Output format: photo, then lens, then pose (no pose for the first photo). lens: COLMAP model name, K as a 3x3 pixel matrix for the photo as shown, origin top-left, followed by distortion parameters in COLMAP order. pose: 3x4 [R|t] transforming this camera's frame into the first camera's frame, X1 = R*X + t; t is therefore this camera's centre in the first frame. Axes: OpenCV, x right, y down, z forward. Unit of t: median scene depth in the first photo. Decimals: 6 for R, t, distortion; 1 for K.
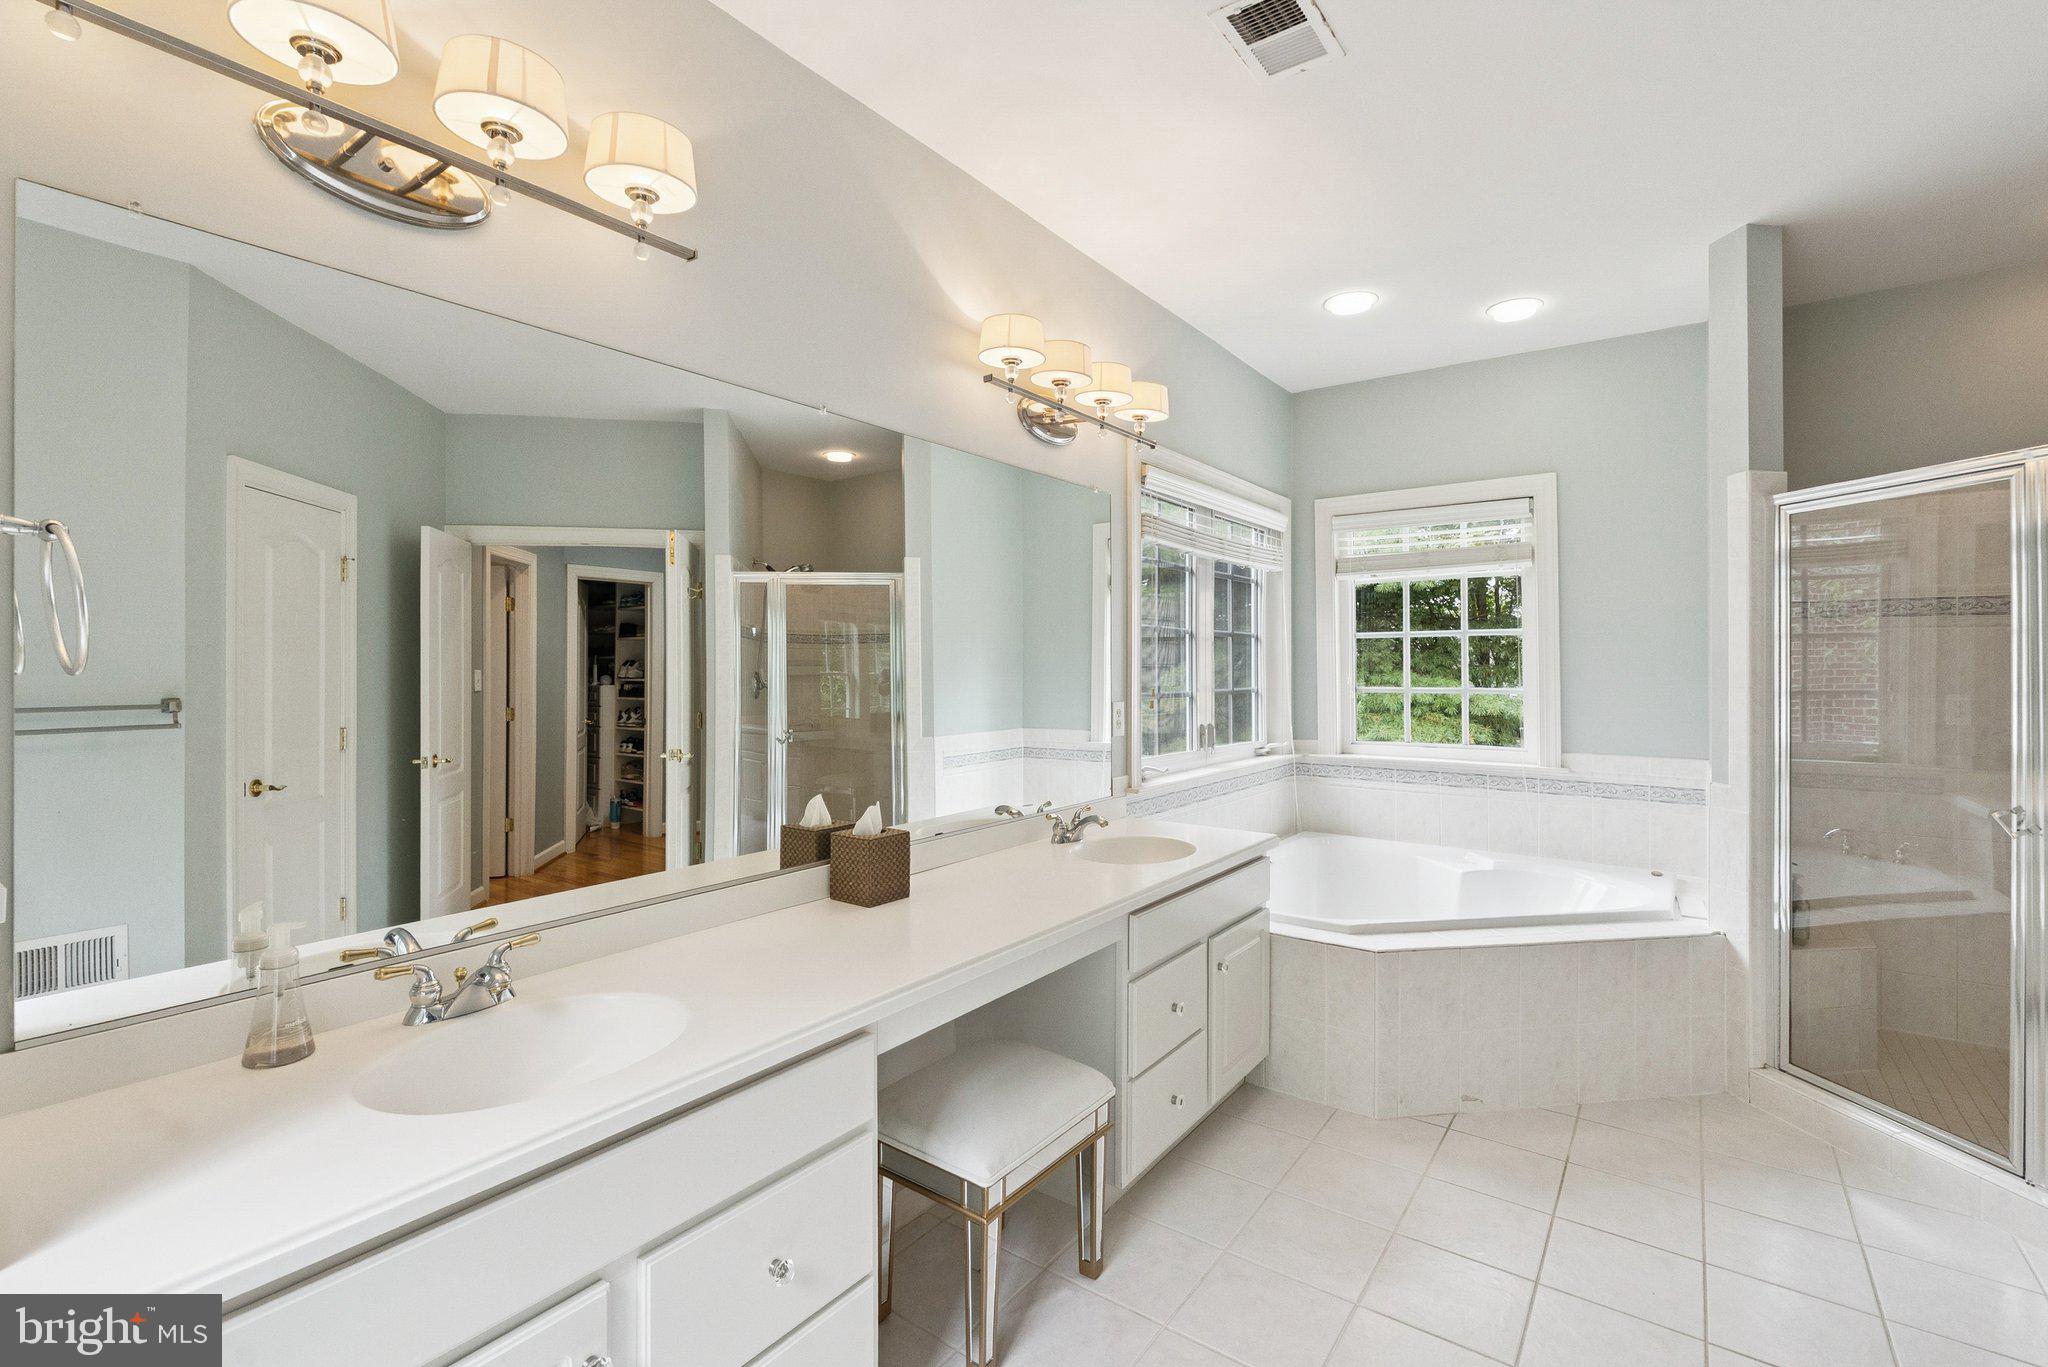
lens RADIAL K [[915.4, 0, 1028.7], [0, 915.4, 672.7], [0, 0, 1]] dist [-0.000033, 0.000046]
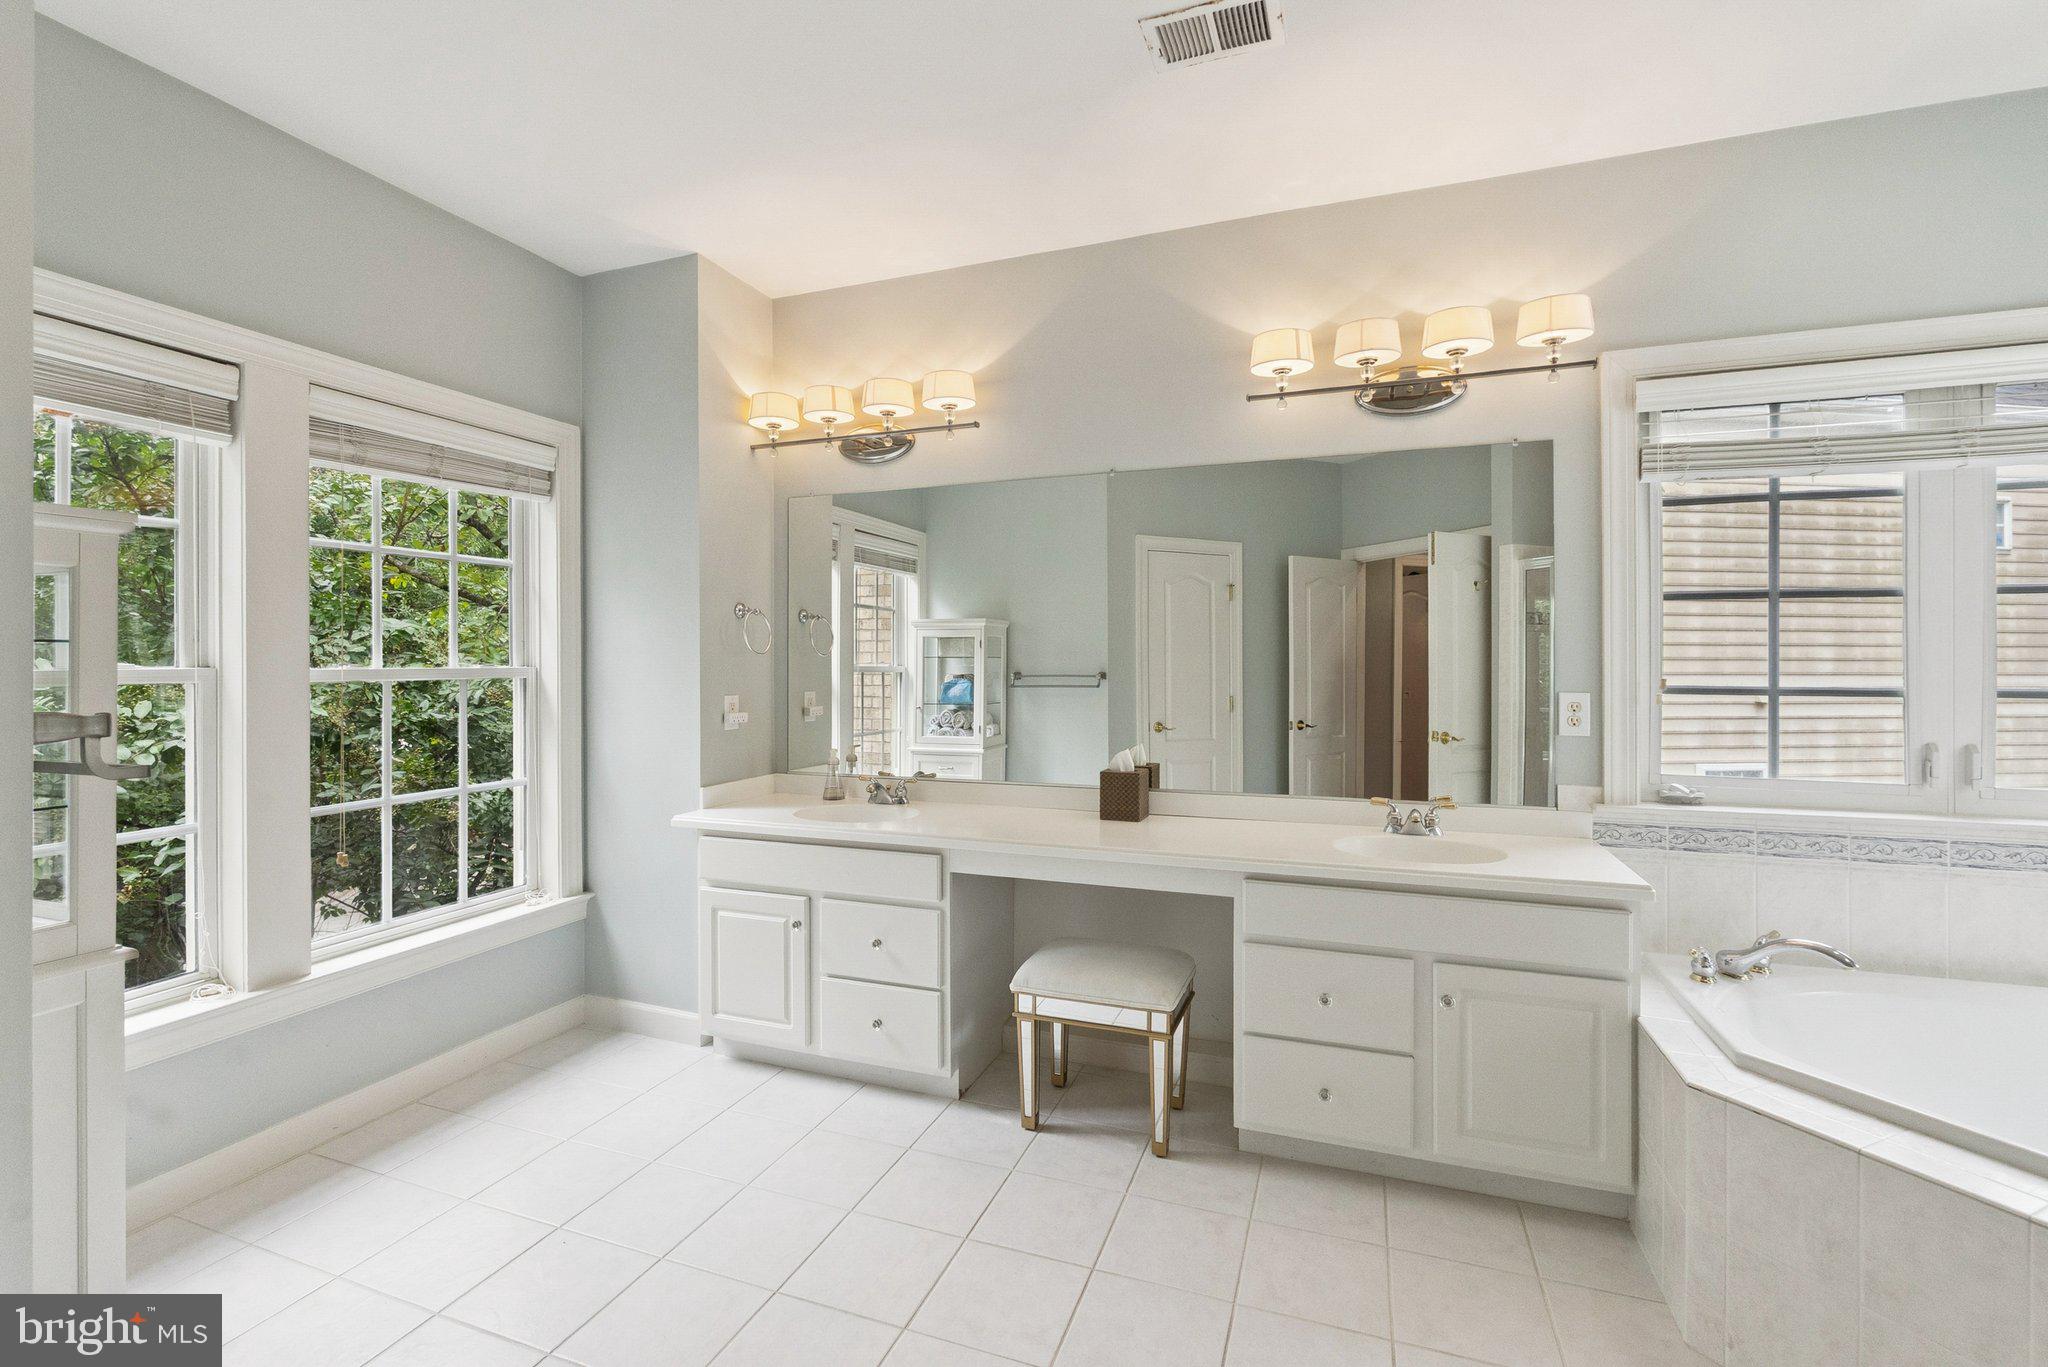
lens RADIAL K [[915.4, 0, 1028.7], [0, 915.4, 672.7], [0, 0, 1]] dist [-0.000033, 0.000046]
pose [[0.270562, 0.010545, -0.962645, 0.818685], [-0.004814, 0.999942, 0.009601, 0.008915], [0.962691, 0.002036, 0.270597, 0.351219]]
